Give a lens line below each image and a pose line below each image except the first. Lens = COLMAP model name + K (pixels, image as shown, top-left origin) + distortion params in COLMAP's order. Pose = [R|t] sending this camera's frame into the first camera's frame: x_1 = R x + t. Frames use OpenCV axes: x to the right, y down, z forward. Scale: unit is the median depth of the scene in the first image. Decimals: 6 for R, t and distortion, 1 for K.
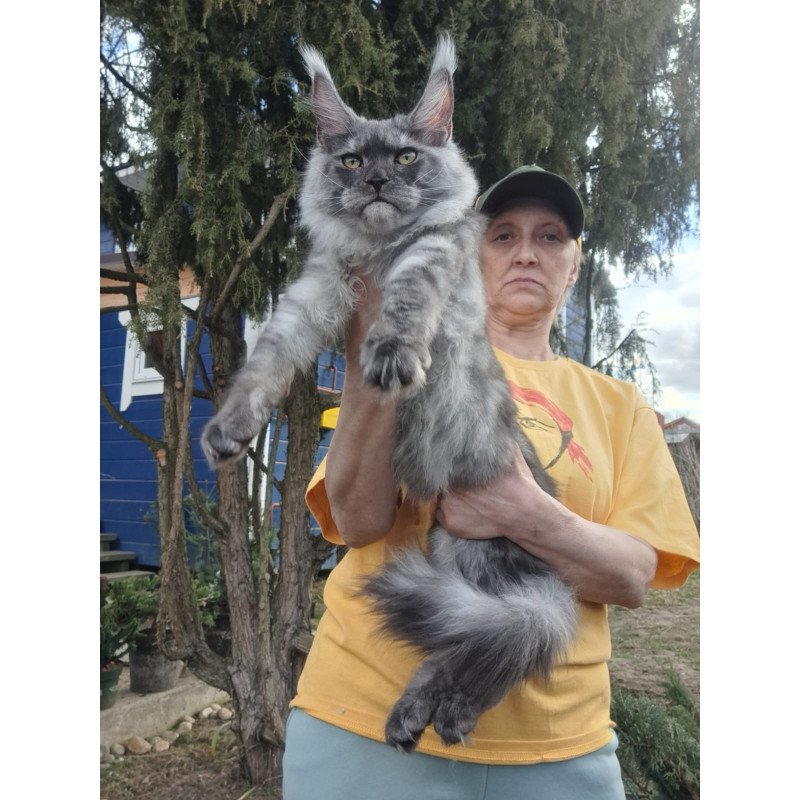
lens RADIAL K [[787.1, 0, 414.9], [0, 787.1, 392.2], [0, 0, 1]] dist [0.065477, 0.000000]
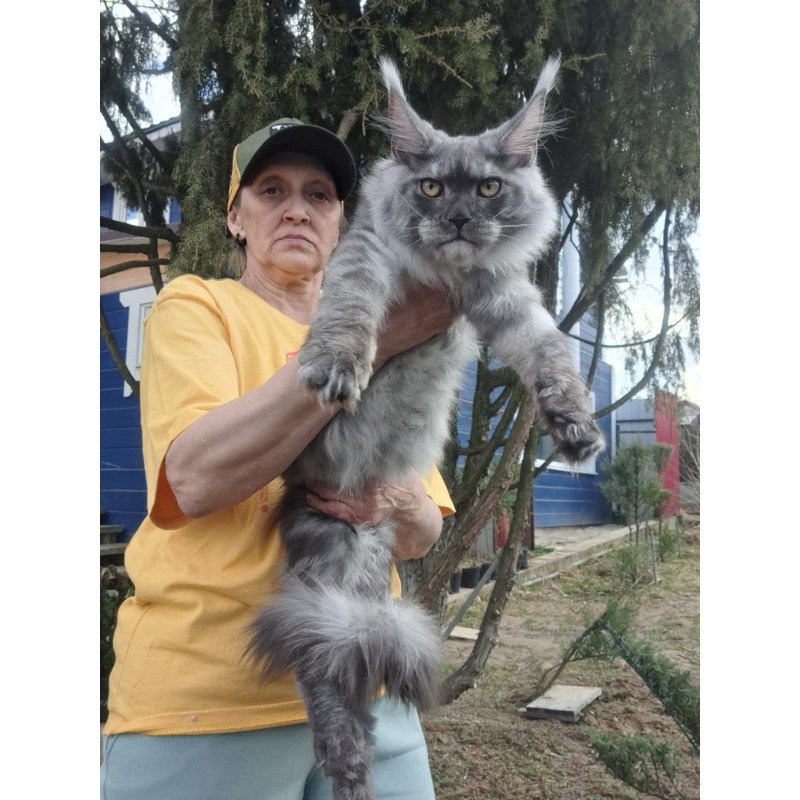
lens RADIAL K [[787.1, 0, 412.9], [0, 787.1, 397.5], [0, 0, 1]] dist [0.065477, 0.000000]
pose [[0.999901, -0.011169, 0.008531, -0.075550], [0.010974, 0.999685, 0.022580, 0.019383], [-0.008780, -0.022484, 0.999709, 0.113417]]
